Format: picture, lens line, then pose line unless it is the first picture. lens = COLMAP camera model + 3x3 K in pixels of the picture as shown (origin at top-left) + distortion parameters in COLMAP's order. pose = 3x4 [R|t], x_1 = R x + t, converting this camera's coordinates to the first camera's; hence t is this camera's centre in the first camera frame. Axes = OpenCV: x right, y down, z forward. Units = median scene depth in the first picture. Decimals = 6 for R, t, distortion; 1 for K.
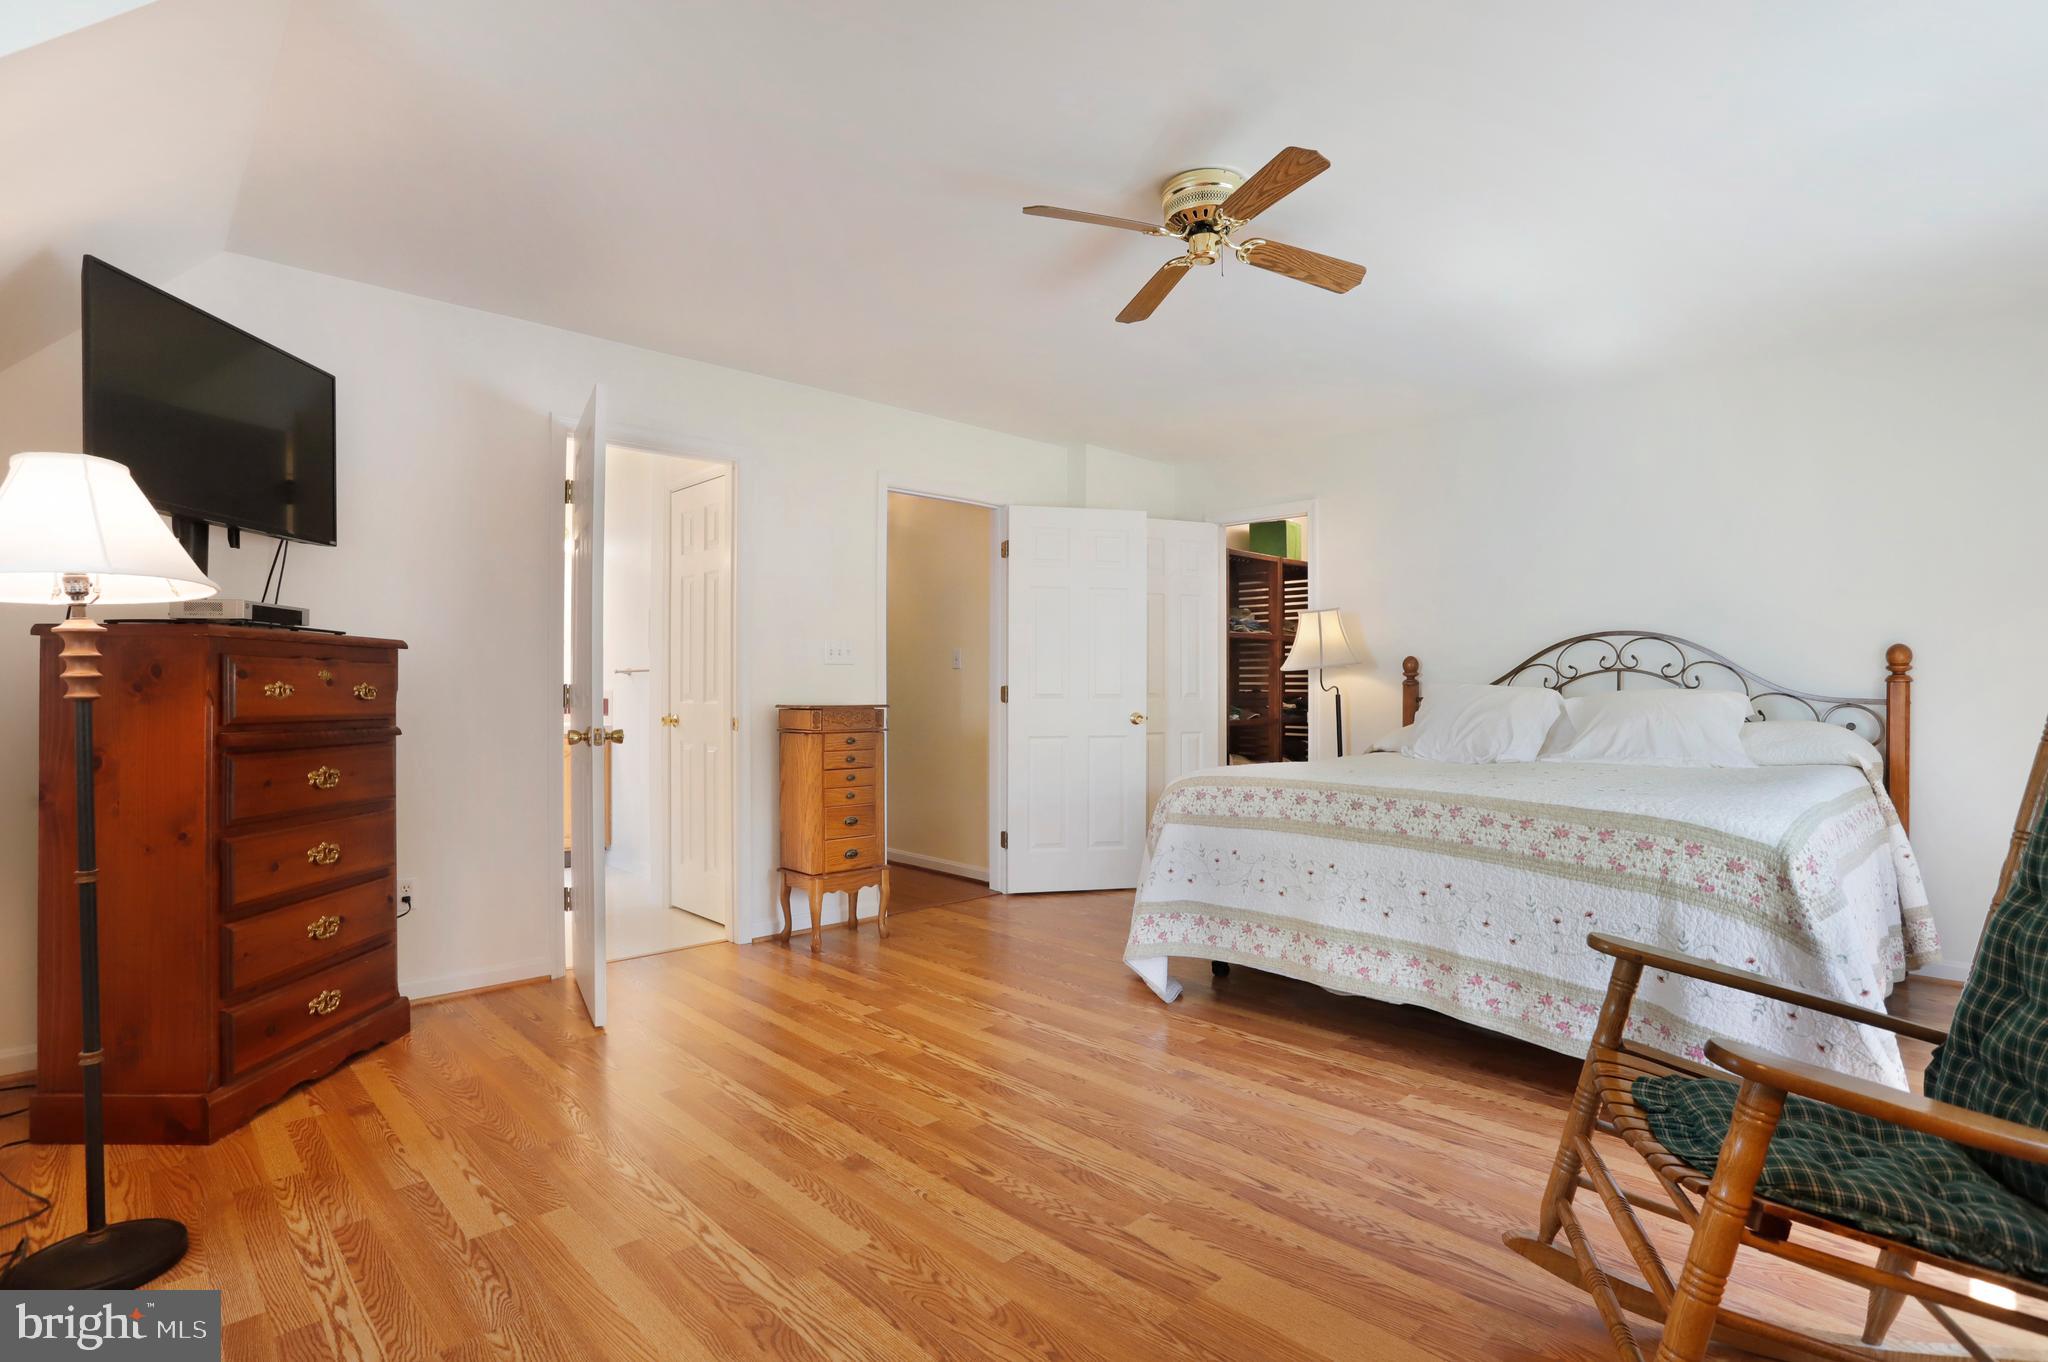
lens RADIAL K [[993.9, 0, 1024.0], [0, 993.9, 681.0], [0, 0, 1]] dist [-0.076728, 0.033773]
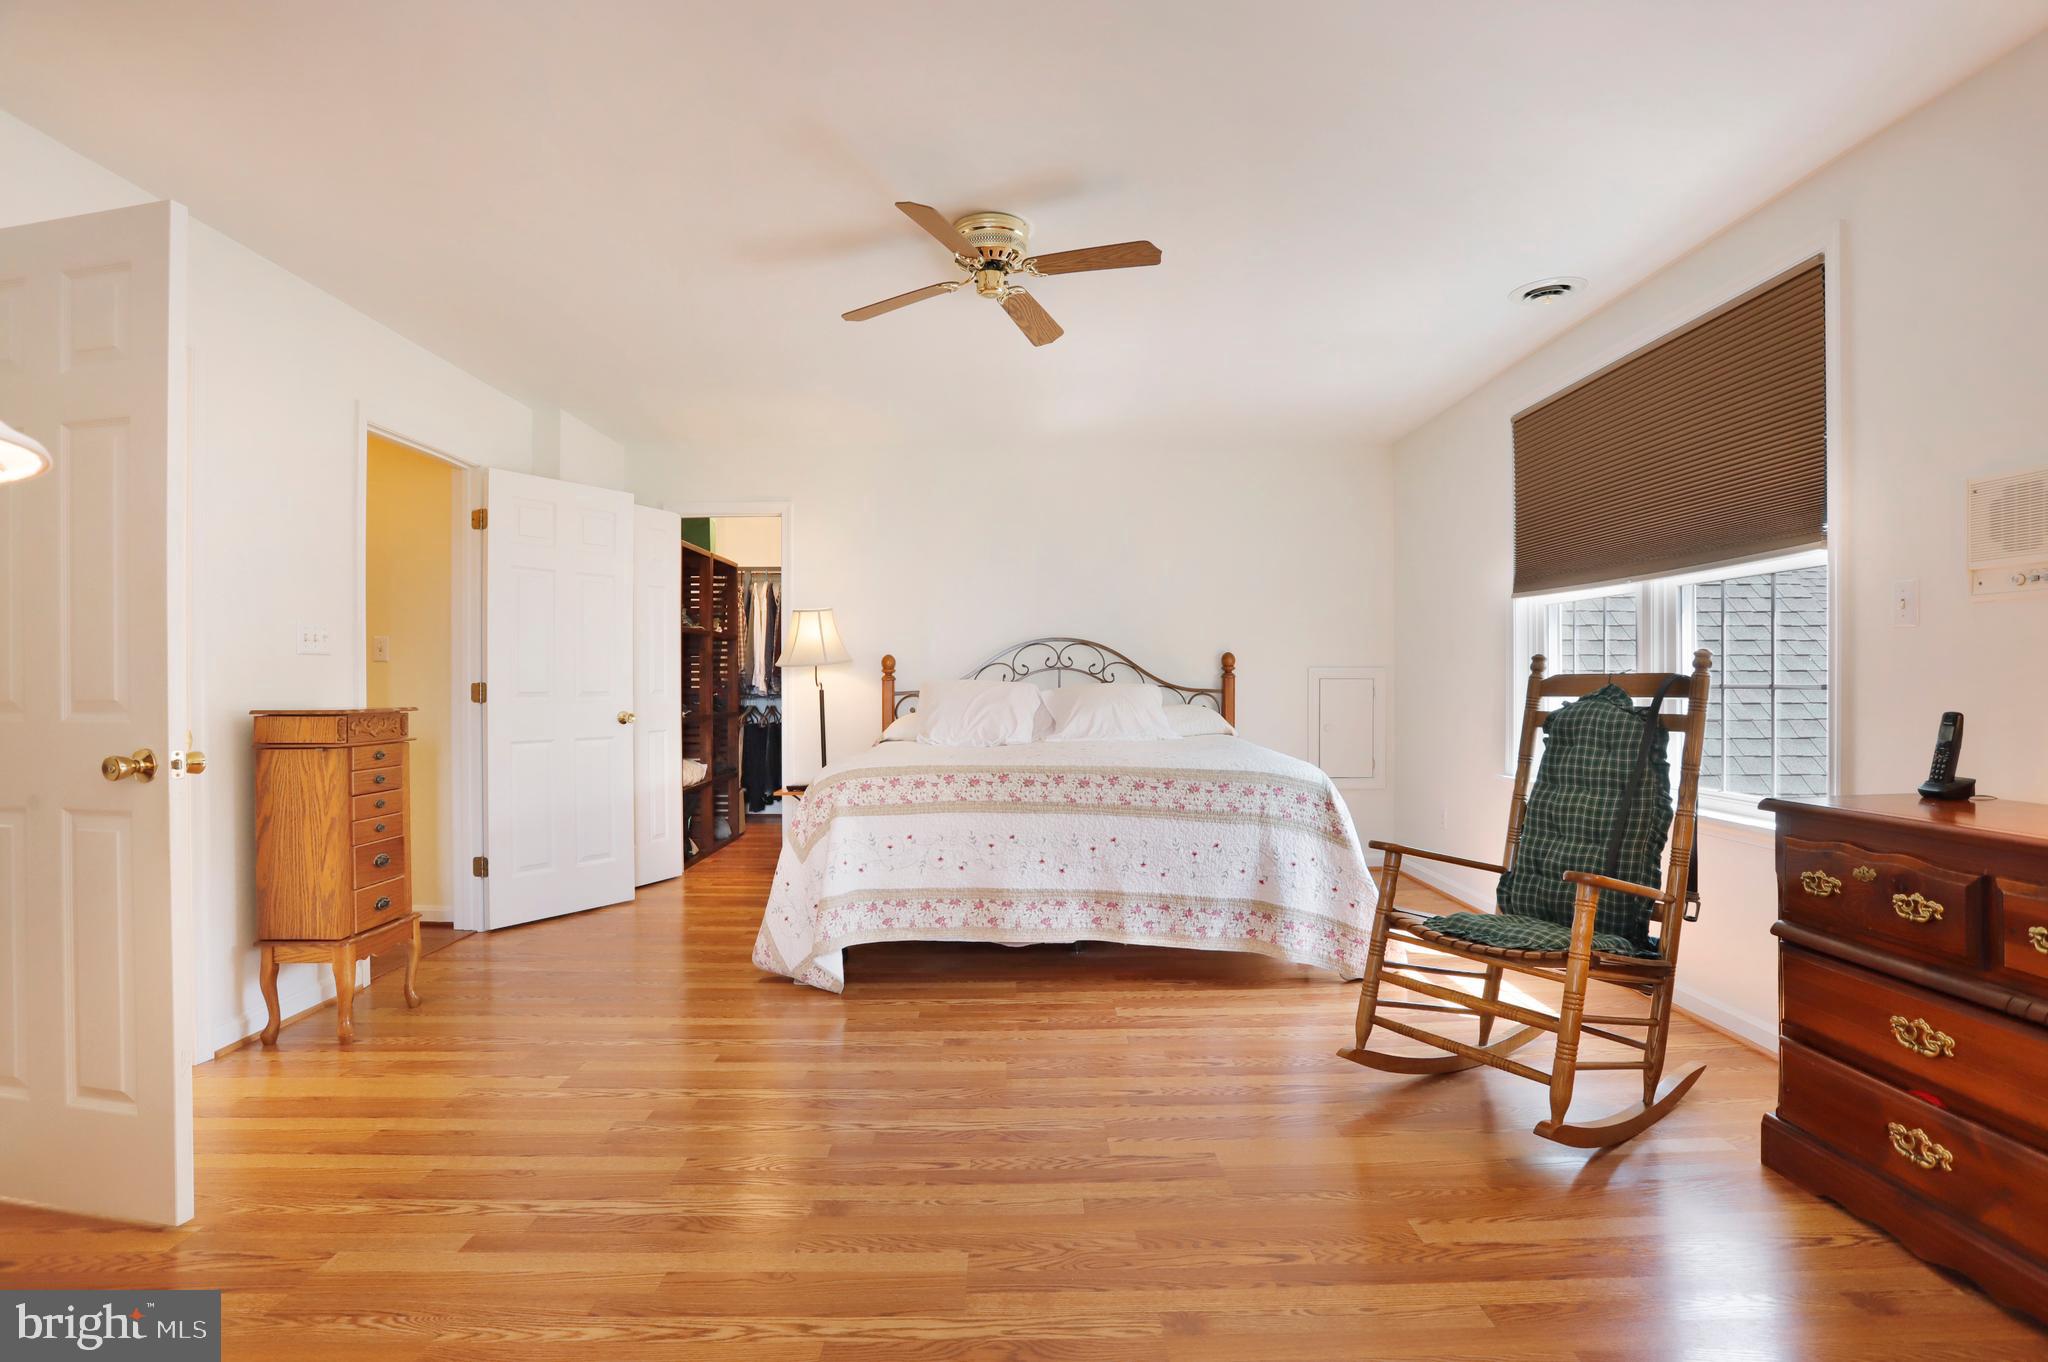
lens RADIAL K [[993.9, 0, 1024.0], [0, 993.9, 681.0], [0, 0, 1]] dist [-0.076728, 0.033773]
pose [[0.689641, -0.002698, 0.724147, -0.516585], [-0.000142, 0.999993, 0.003861, 0.000191], [-0.724152, -0.002766, 0.689635, 0.182756]]
